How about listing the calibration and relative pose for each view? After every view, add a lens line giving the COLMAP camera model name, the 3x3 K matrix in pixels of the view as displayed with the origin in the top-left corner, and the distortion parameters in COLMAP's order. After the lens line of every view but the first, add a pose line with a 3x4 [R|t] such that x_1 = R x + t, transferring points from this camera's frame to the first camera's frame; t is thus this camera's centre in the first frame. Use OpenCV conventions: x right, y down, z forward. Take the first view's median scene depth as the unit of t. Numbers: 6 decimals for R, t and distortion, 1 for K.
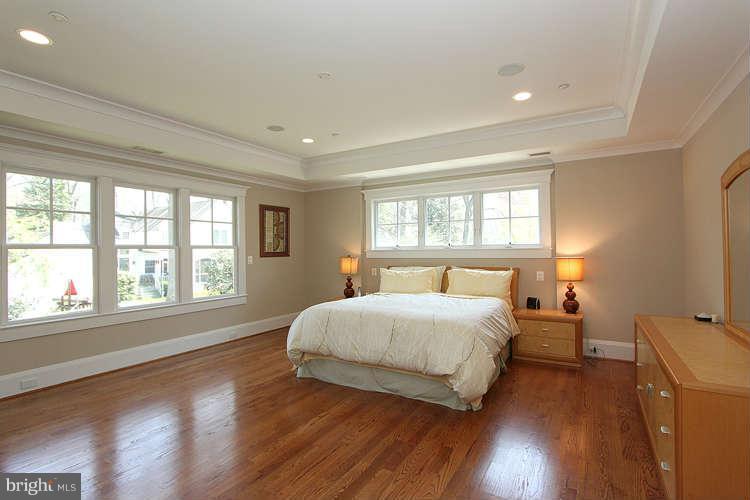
lens RADIAL K [[368.0, 0, 375.4], [0, 368.0, 249.2], [0, 0, 1]] dist [-0.004384, -0.000246]
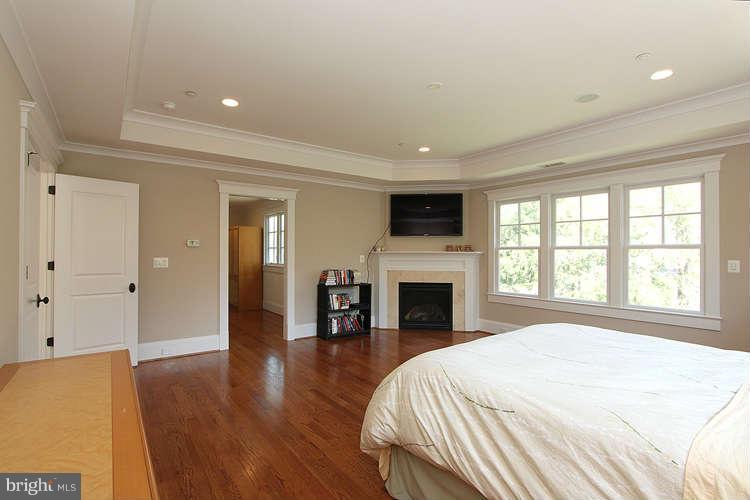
lens RADIAL K [[368.0, 0, 382.6], [0, 368.0, 250.4], [0, 0, 1]] dist [-0.004384, -0.000246]
pose [[-0.380035, -0.003242, -0.924967, 0.534857], [0.000465, 0.999993, -0.003696, 0.004692], [0.924972, -0.001835, -0.380031, 0.747307]]
